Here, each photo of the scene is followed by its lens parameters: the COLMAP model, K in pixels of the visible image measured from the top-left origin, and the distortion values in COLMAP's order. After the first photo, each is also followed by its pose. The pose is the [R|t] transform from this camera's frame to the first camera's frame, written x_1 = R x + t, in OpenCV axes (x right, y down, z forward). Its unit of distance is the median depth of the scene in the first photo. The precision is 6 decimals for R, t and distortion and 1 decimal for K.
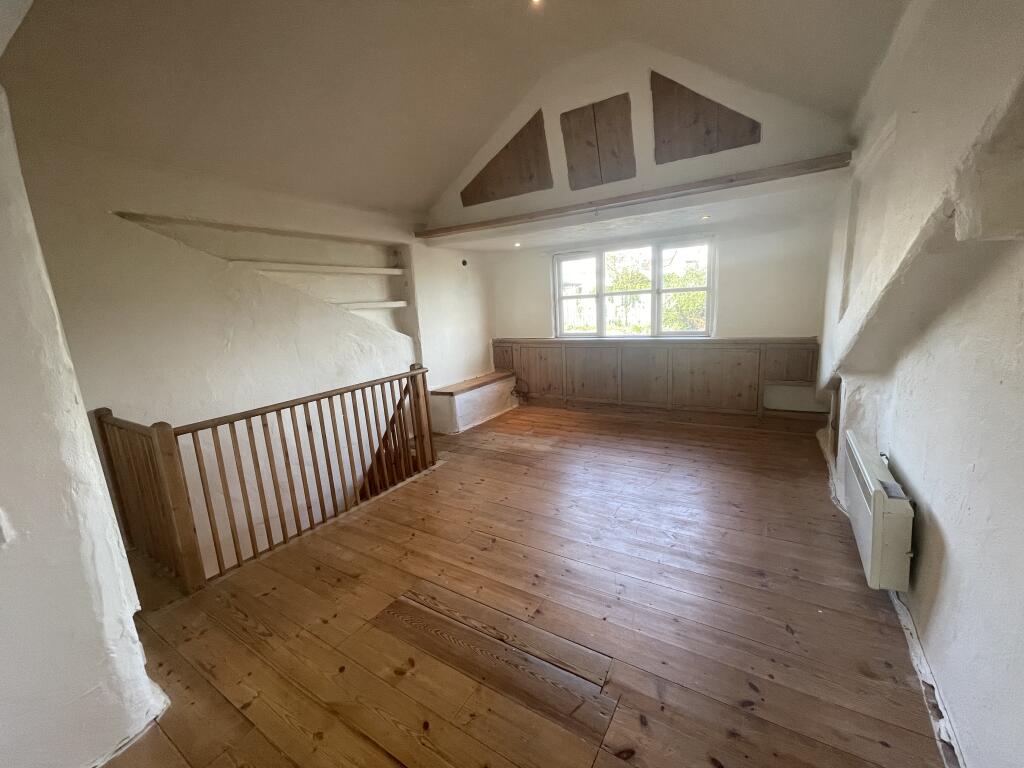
lens RADIAL K [[411.4, 0, 508.9], [0, 411.4, 379.6], [0, 0, 1]] dist [0.000681, -0.002811]
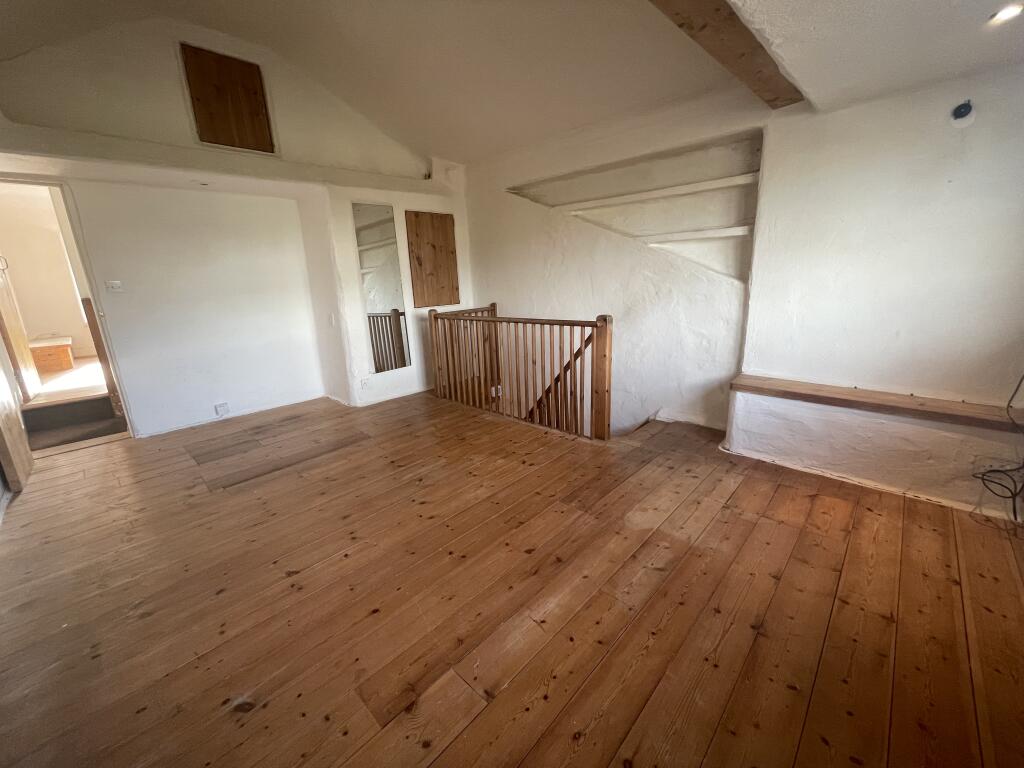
lens RADIAL K [[411.4, 0, 508.9], [0, 411.4, 379.6], [0, 0, 1]] dist [0.000681, -0.002811]
pose [[-0.193504, 0.299218, -0.934358, 0.524894], [-0.136748, 0.934836, 0.327691, -0.137010], [0.971523, 0.191181, -0.139977, 0.842666]]
